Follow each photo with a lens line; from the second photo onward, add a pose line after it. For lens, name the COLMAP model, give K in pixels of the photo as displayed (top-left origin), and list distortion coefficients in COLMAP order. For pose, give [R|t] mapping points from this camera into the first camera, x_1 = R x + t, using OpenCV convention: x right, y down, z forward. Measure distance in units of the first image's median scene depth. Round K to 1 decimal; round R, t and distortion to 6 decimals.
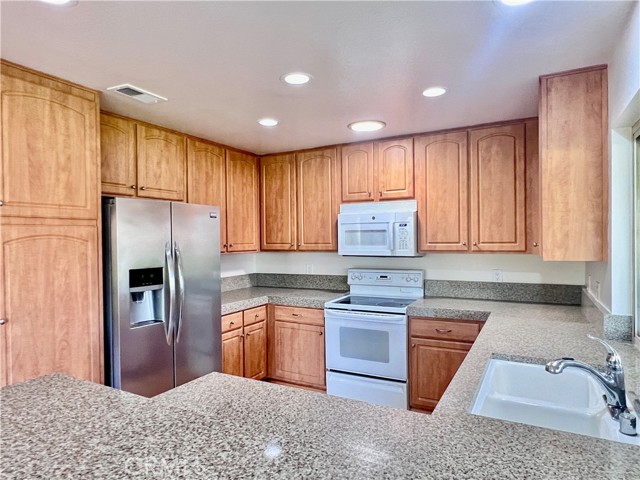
lens RADIAL K [[402.7, 0, 318.9], [0, 402.7, 242.0], [0, 0, 1]] dist [-0.005123, -0.000810]
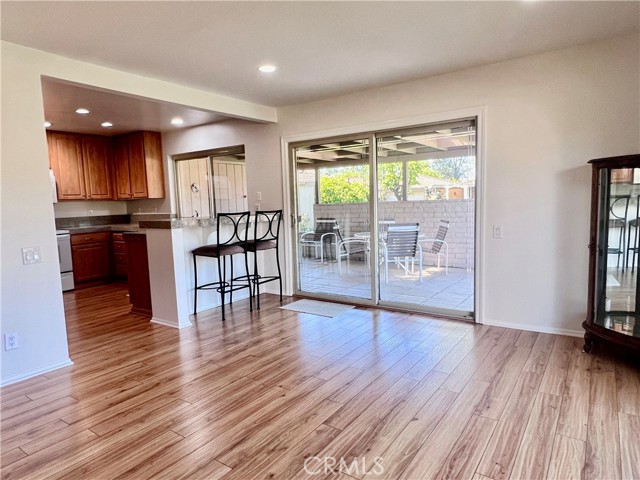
lens RADIAL K [[402.7, 0, 318.1], [0, 402.7, 242.8], [0, 0, 1]] dist [-0.005123, -0.000810]
pose [[0.095697, -0.094907, 0.990876, -1.356014], [0.048986, 0.994687, 0.090541, 0.102479], [-0.994204, 0.039874, 0.099838, -0.270782]]
